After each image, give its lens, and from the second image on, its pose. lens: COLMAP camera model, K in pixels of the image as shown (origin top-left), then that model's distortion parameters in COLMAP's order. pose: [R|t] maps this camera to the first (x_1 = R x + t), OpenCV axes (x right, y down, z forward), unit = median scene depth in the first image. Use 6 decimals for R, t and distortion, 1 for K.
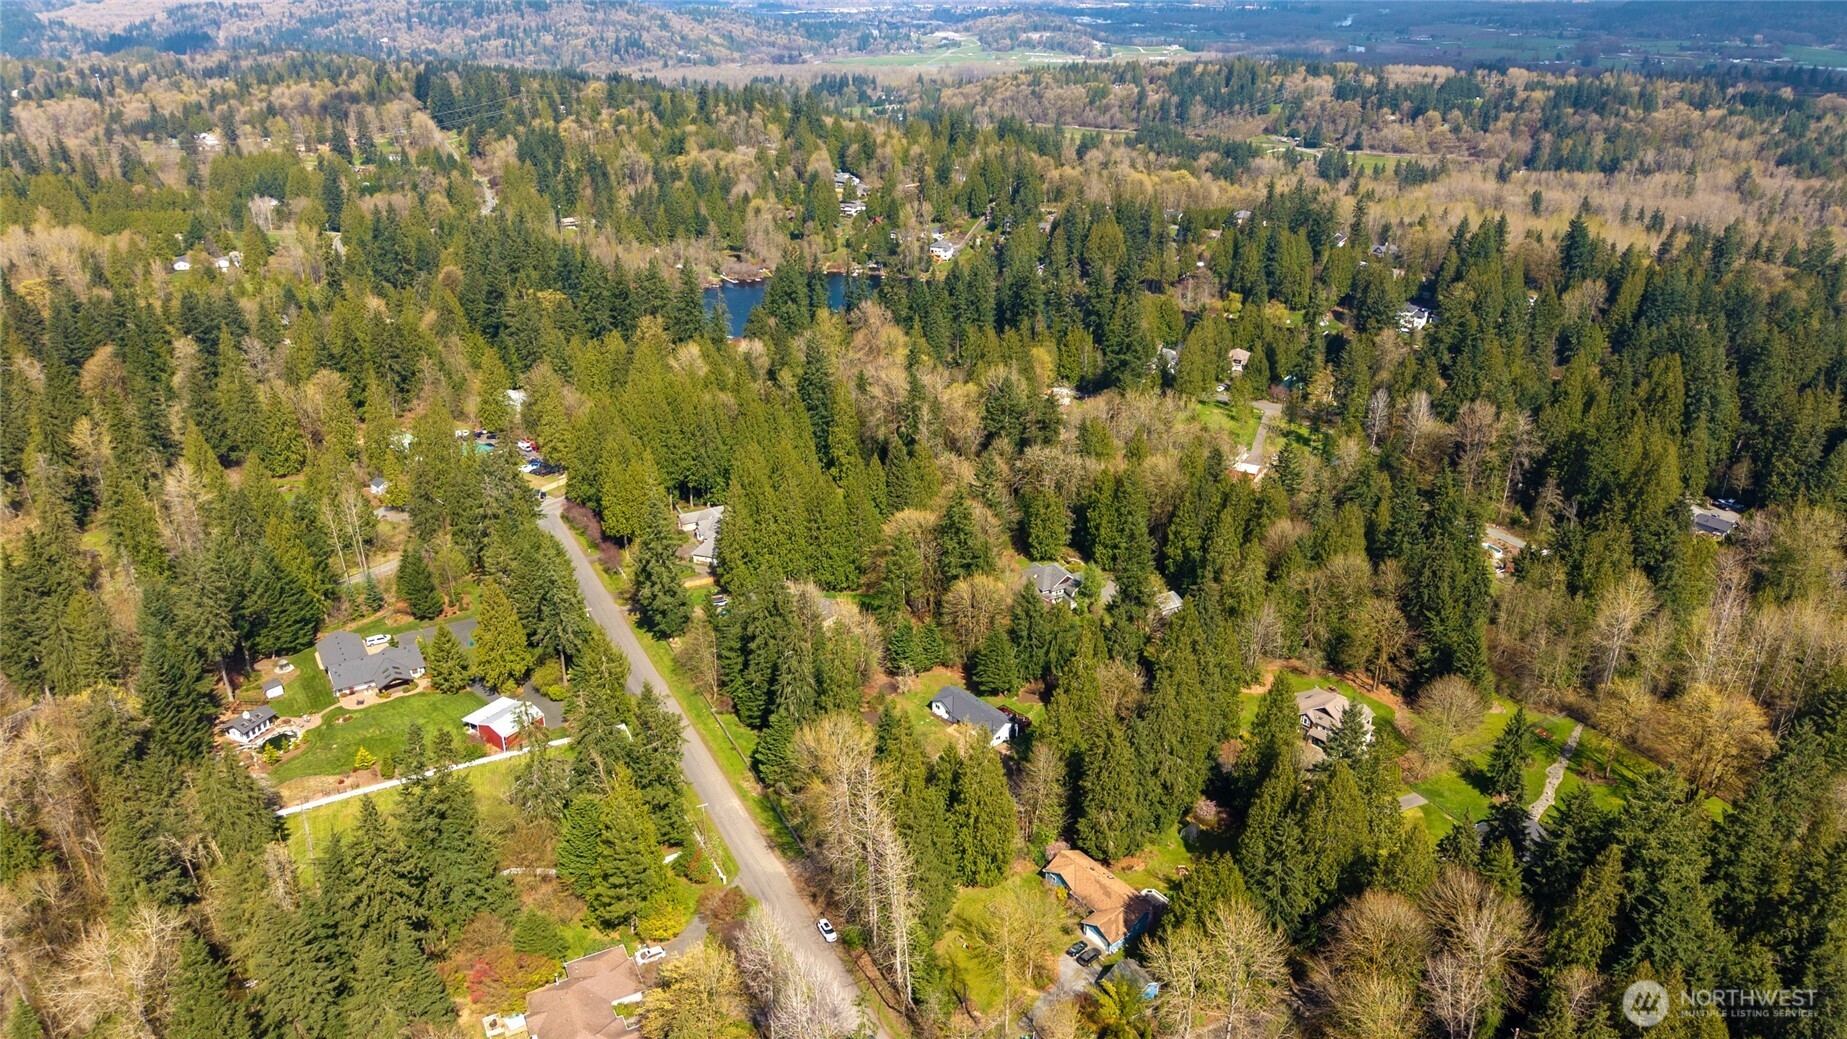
lens RADIAL K [[1191.5, 0, 923.5], [0, 1191.5, 519.5], [0, 0, 1]] dist [0.002374, -0.029355]
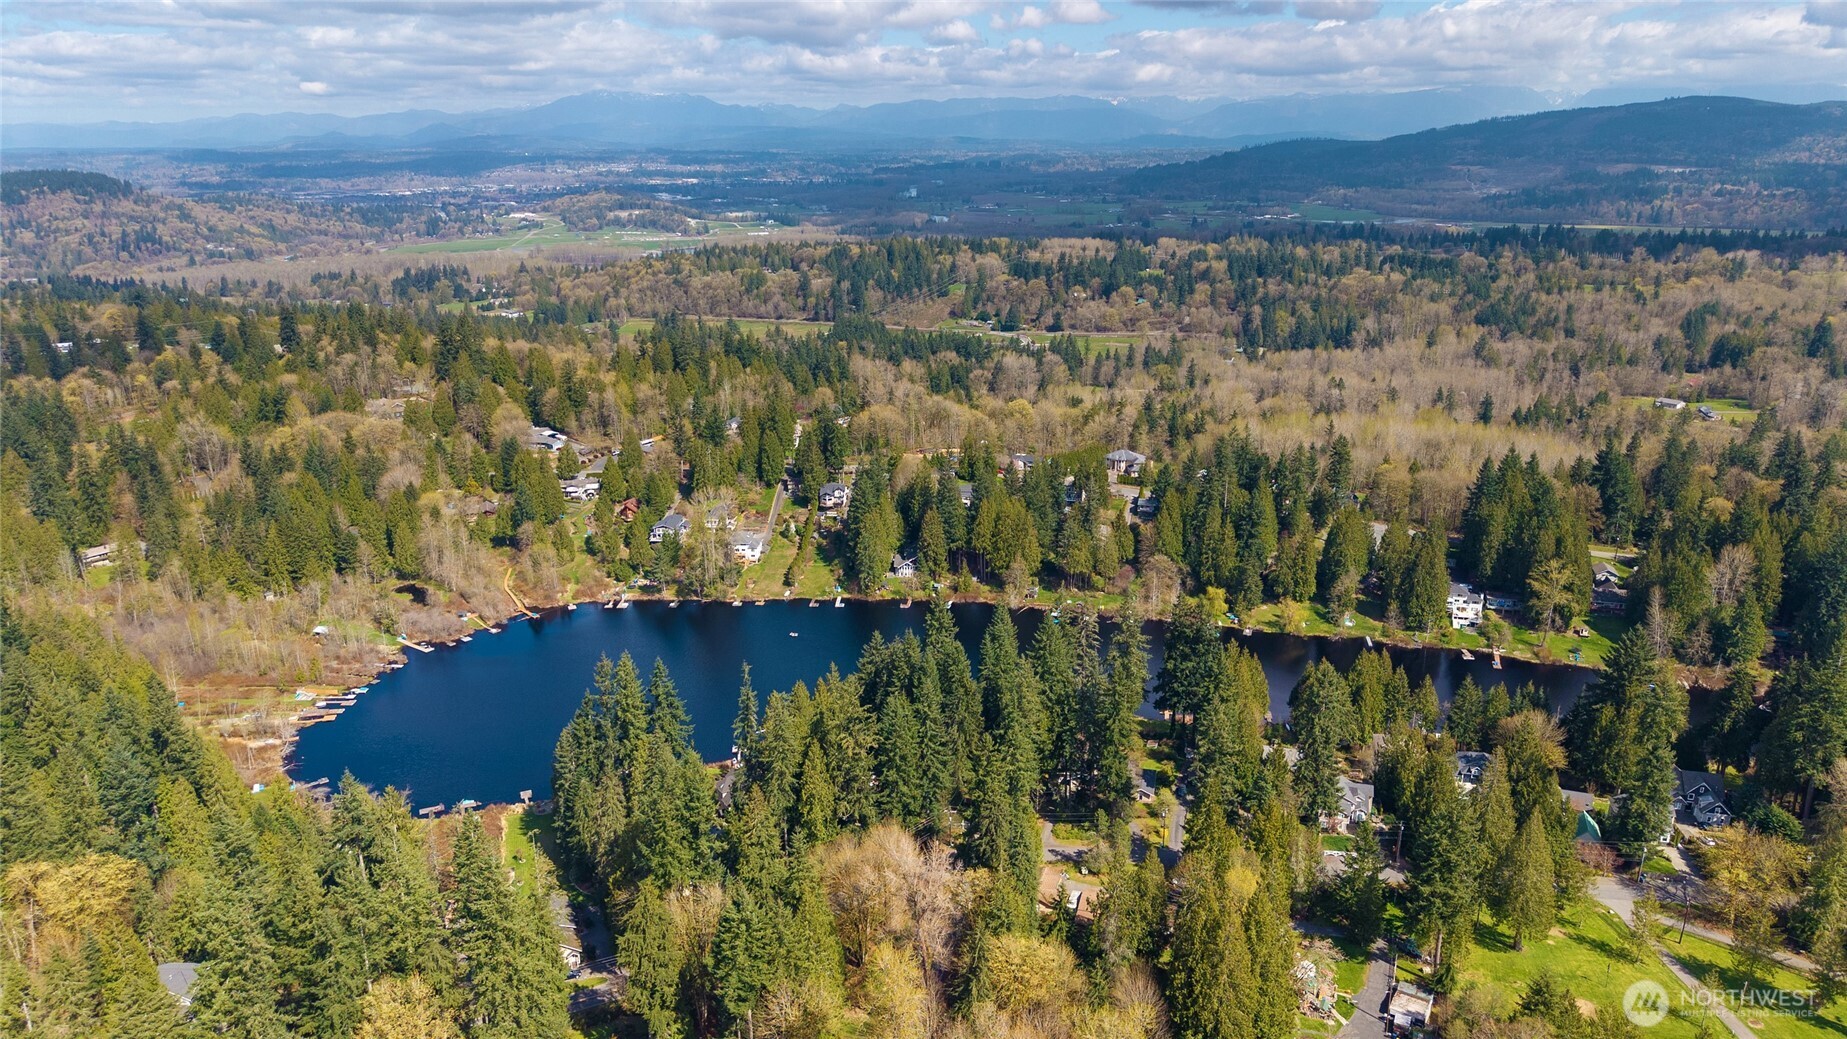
lens RADIAL K [[1191.5, 0, 923.5], [0, 1191.5, 519.5], [0, 0, 1]] dist [0.002374, -0.029355]
pose [[0.938305, -0.108654, 0.328296, -0.057158], [0.150203, 0.983181, -0.103899, -0.082312], [-0.311485, 0.146800, 0.938843, 0.174012]]
